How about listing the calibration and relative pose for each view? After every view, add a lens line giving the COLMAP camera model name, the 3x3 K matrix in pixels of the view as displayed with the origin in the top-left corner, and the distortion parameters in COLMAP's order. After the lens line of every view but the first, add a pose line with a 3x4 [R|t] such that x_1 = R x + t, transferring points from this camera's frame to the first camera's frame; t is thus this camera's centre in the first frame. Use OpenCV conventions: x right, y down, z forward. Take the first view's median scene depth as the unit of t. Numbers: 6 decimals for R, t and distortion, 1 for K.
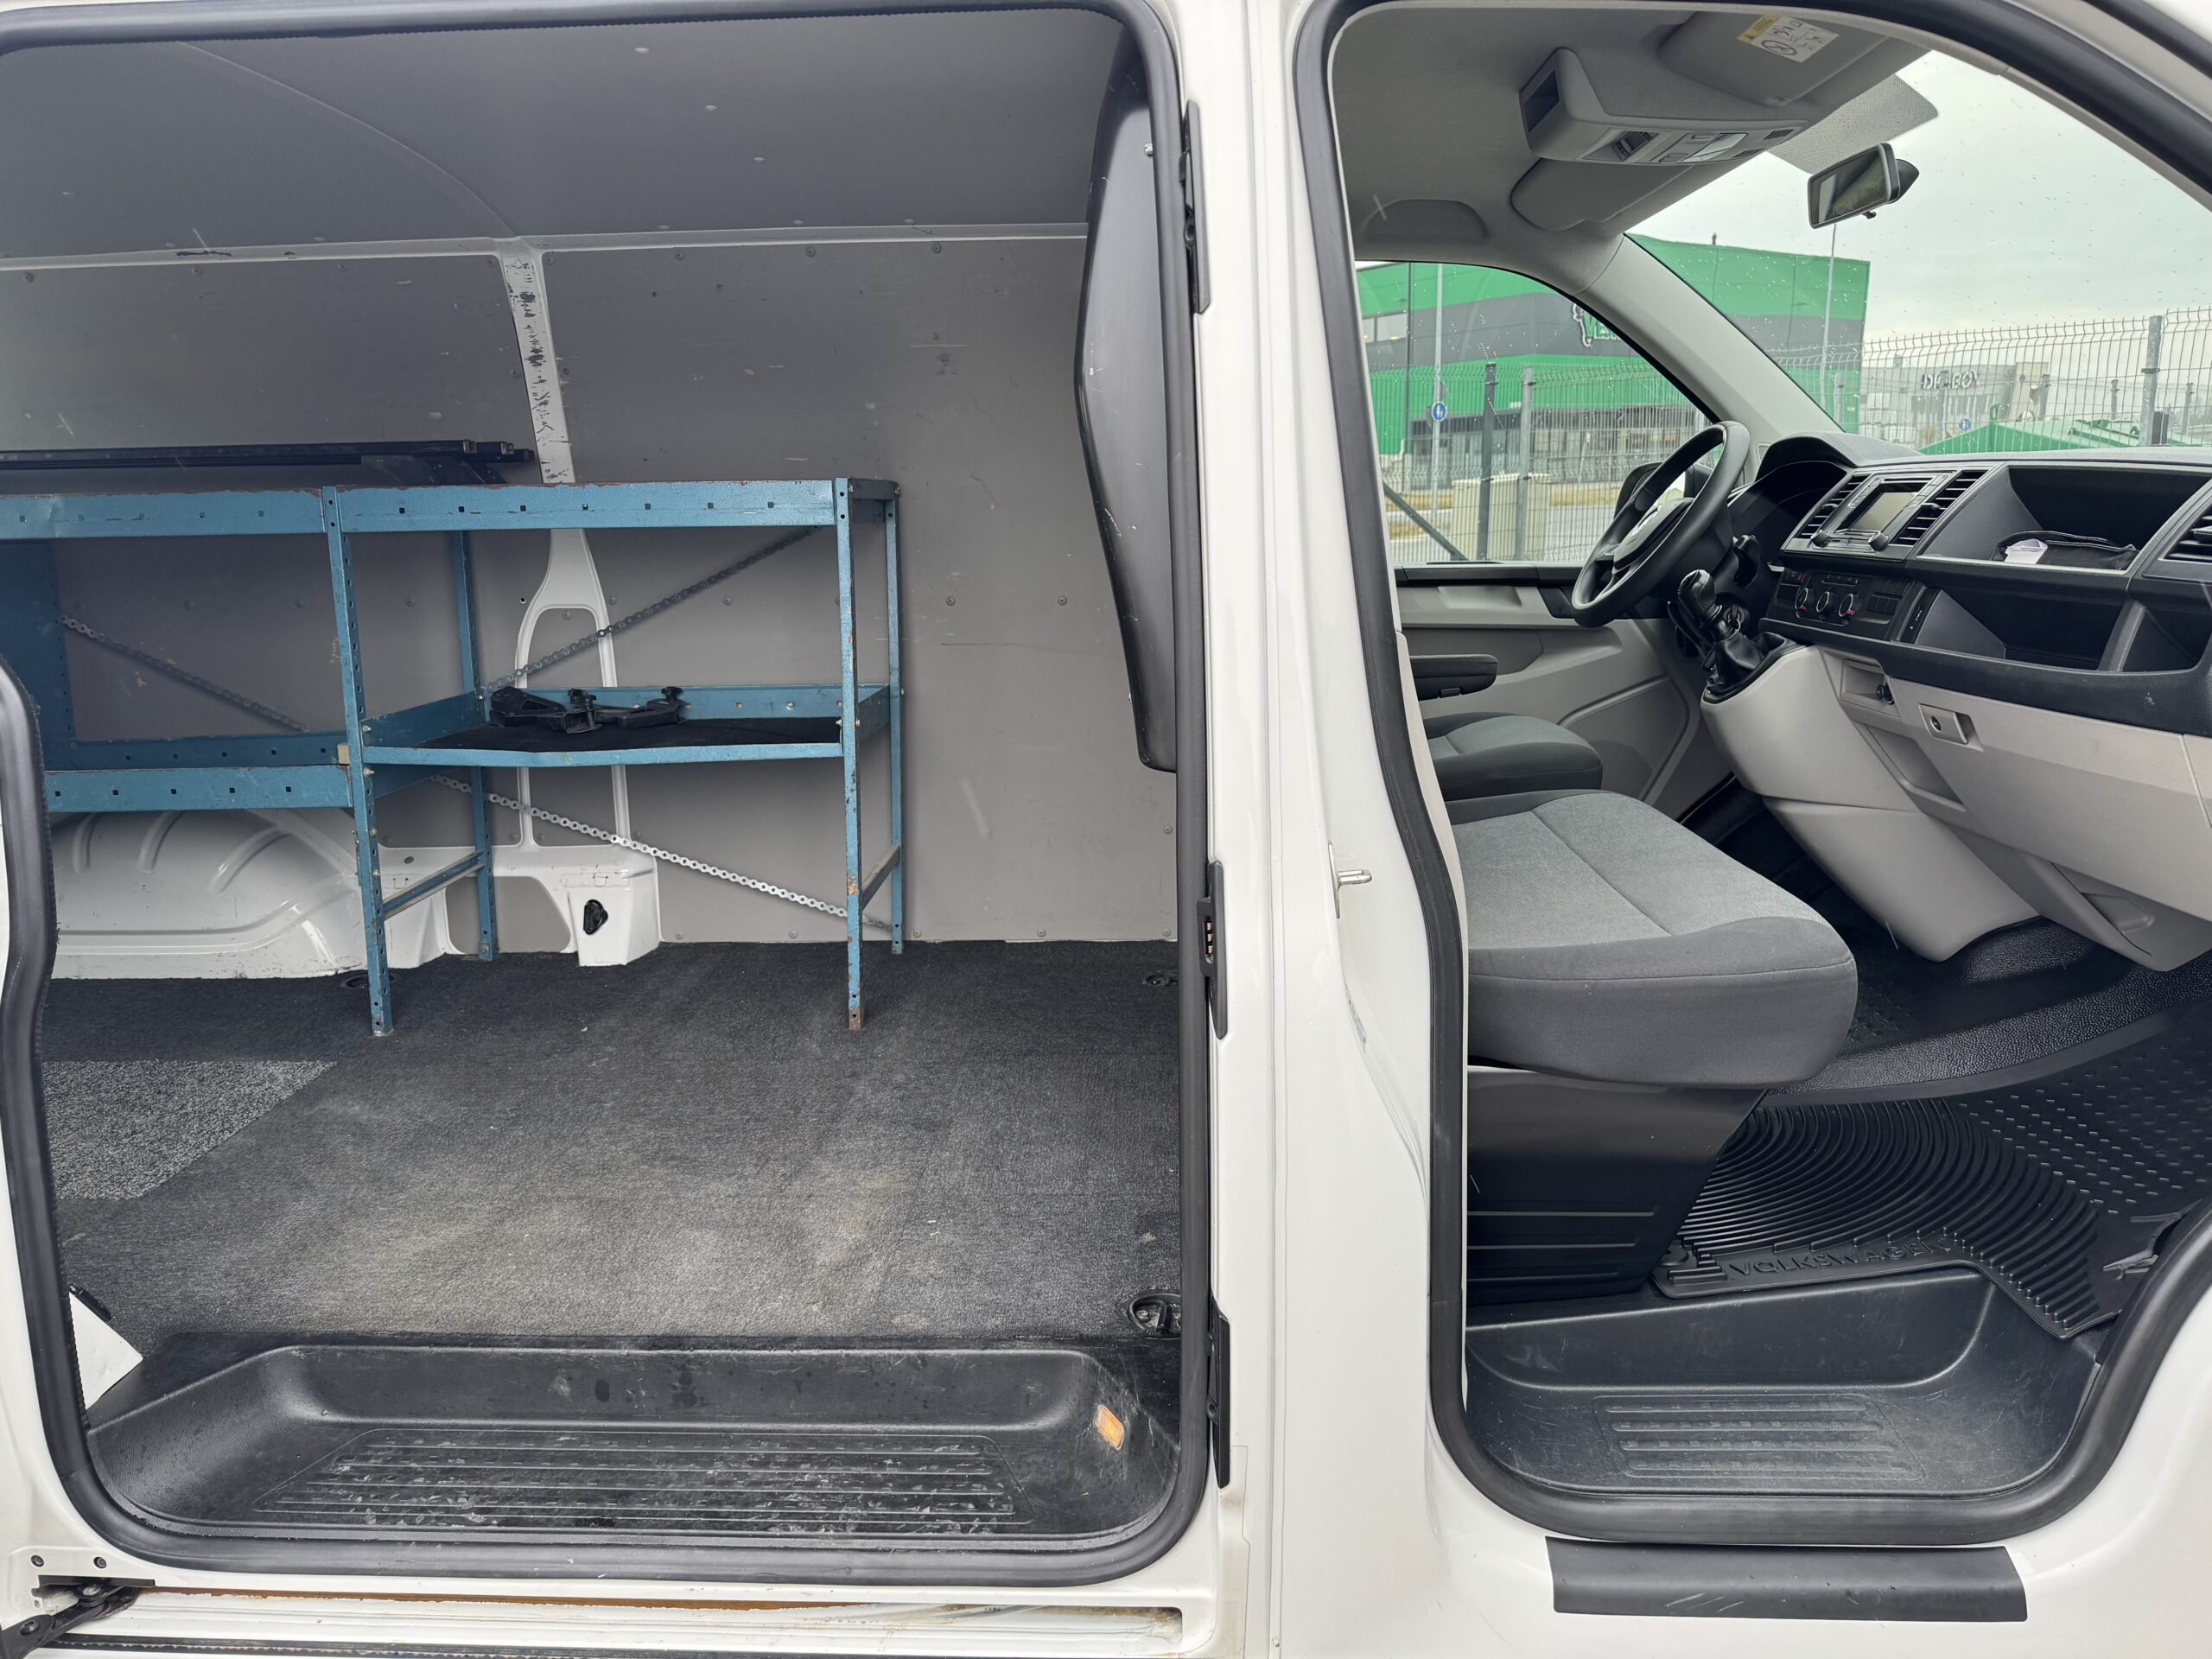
lens RADIAL K [[1510.8, 0, 1106.0], [0, 1510.8, 829.5], [0, 0, 1]] dist [0.000269, -0.034333]
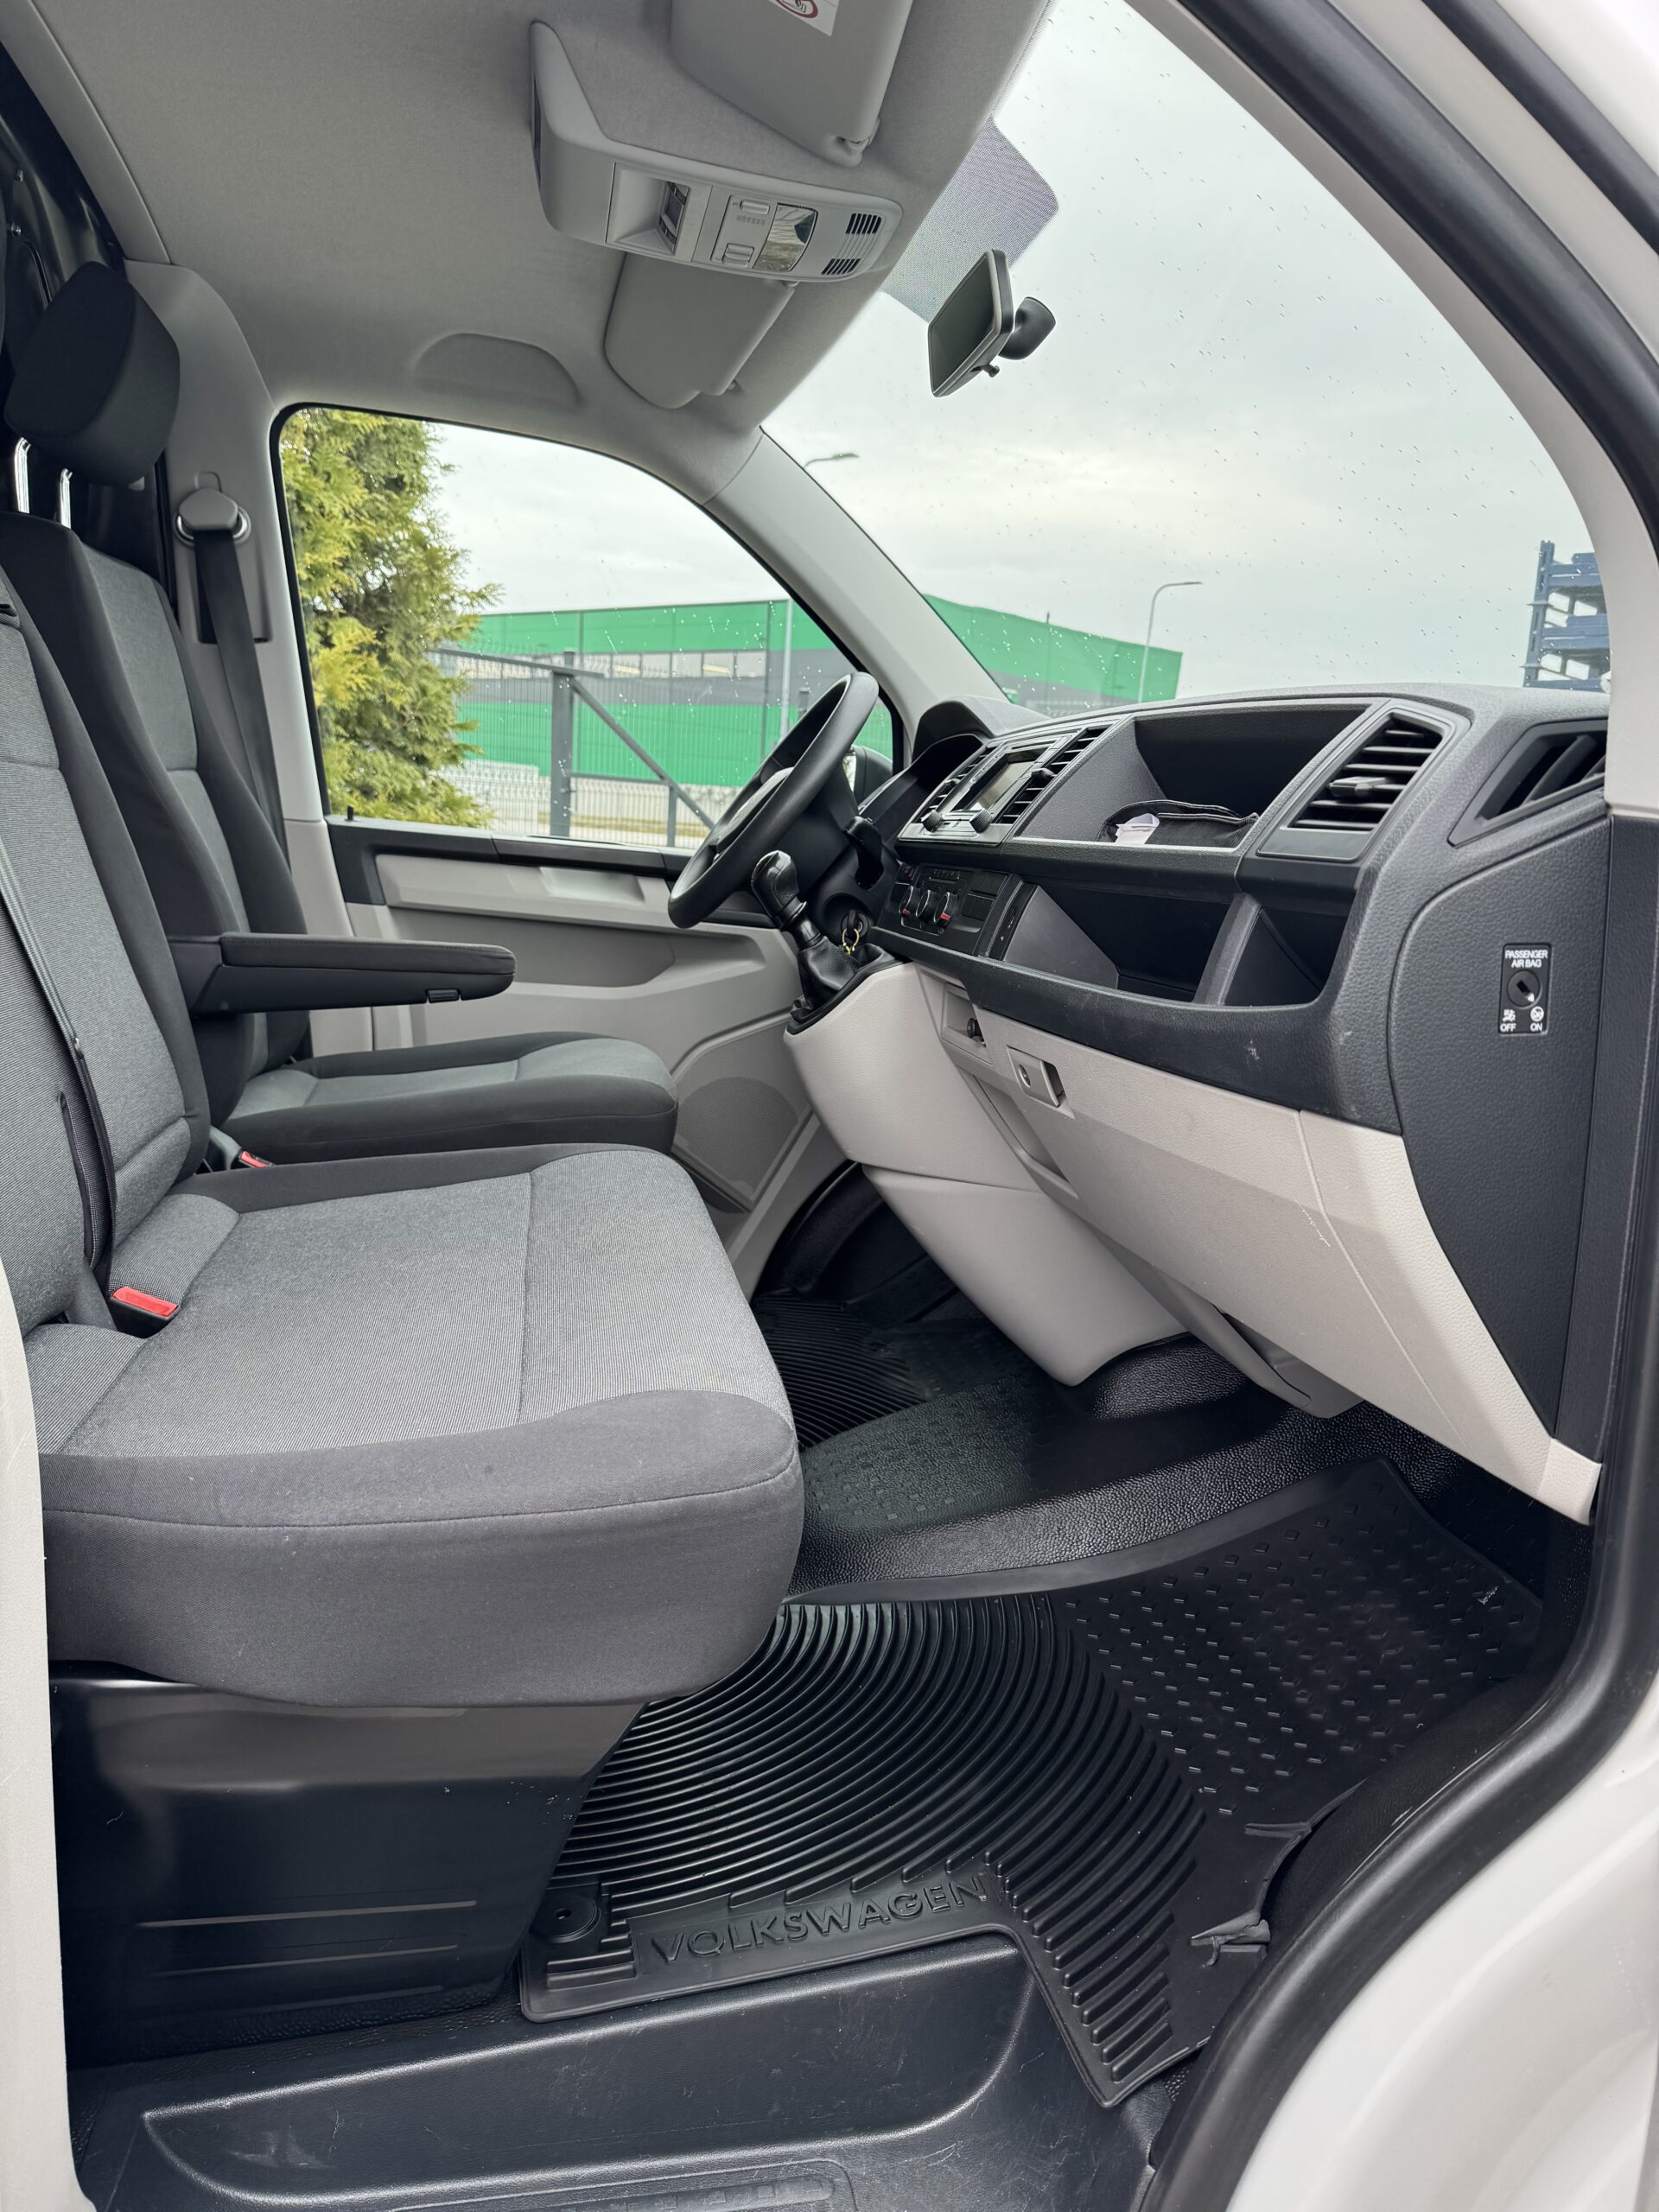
lens RADIAL K [[1570.6, 0, 829.5], [0, 1570.6, 1106.0], [0, 0, 1]] dist [0.036340, -0.095075]
pose [[0.963567, 0.043793, 0.263856, 0.263644], [-0.035226, 0.998690, -0.037116, -0.025260], [-0.265136, 0.026469, 0.963848, 0.312754]]
